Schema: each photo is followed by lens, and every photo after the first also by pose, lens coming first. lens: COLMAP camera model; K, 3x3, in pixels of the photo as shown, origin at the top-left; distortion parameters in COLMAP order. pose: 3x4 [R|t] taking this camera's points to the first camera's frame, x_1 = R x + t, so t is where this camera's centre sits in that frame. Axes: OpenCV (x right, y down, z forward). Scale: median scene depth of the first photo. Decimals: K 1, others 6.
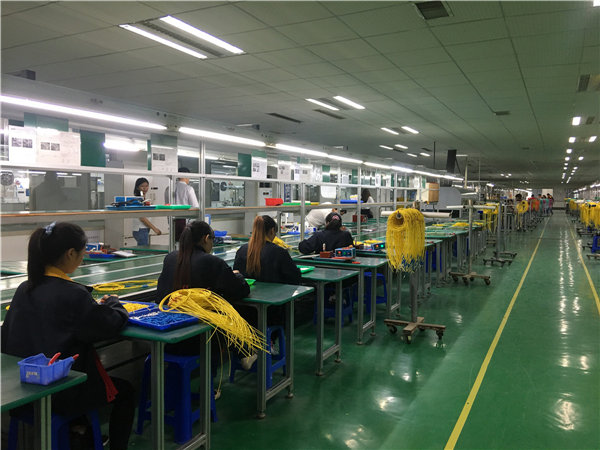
lens RADIAL K [[518.1, 0, 301.1], [0, 518.1, 203.5], [0, 0, 1]] dist [0.001265, -0.001083]
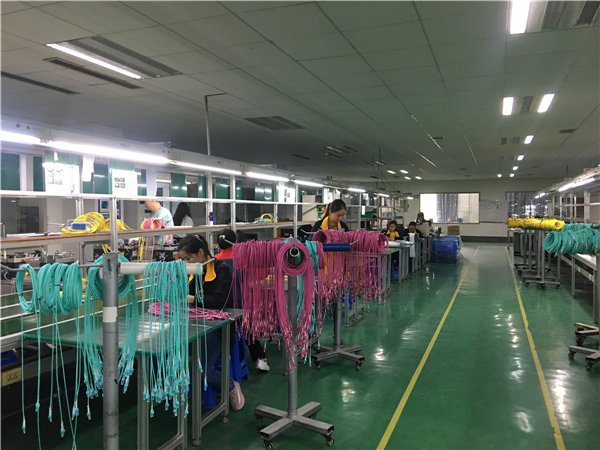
lens RADIAL K [[501.3, 0, 300.0], [0, 501.3, 225.0], [0, 0, 1]] dist [0.008136, -0.009693]
pose [[0.993547, -0.024670, 0.110706, 0.101702], [0.024182, 0.999691, 0.005749, -0.002766], [-0.110814, -0.003035, 0.993837, 0.208924]]
